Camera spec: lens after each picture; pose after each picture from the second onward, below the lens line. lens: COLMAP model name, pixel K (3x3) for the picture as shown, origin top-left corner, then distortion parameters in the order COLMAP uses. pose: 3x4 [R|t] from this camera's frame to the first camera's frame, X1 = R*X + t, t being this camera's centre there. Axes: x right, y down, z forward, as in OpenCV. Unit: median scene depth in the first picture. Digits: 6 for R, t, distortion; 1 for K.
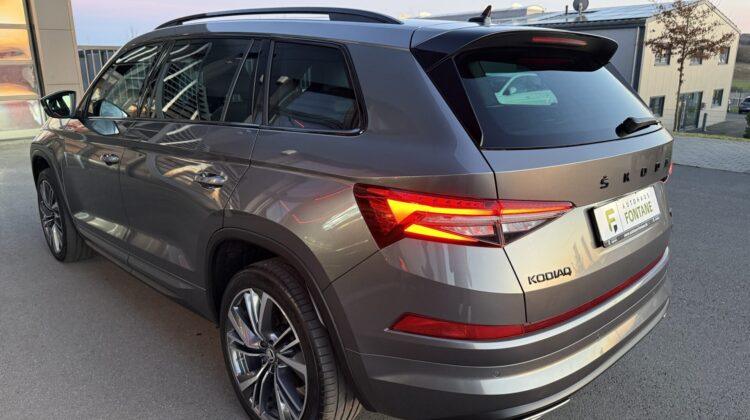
lens RADIAL K [[561.8, 0, 375.0], [0, 561.8, 210.0], [0, 0, 1]] dist [-0.009871, -0.008679]
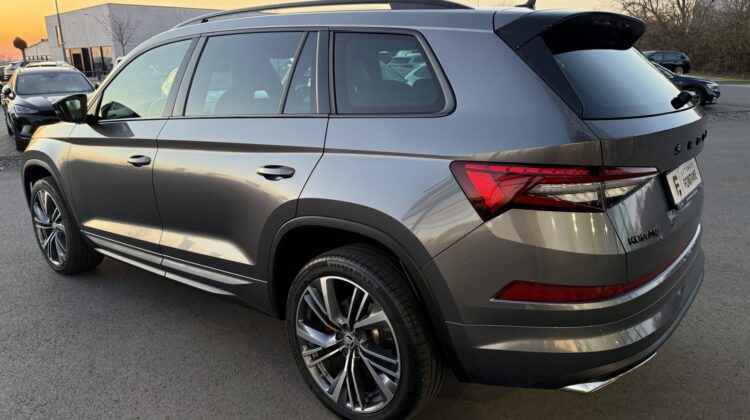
lens RADIAL K [[561.8, 0, 375.0], [0, 561.8, 210.0], [0, 0, 1]] dist [-0.009871, -0.008679]
pose [[0.994425, -0.057329, 0.088500, -0.255406], [0.057631, 0.998338, -0.000865, 0.032761], [-0.088303, 0.005961, 0.996076, -0.021431]]
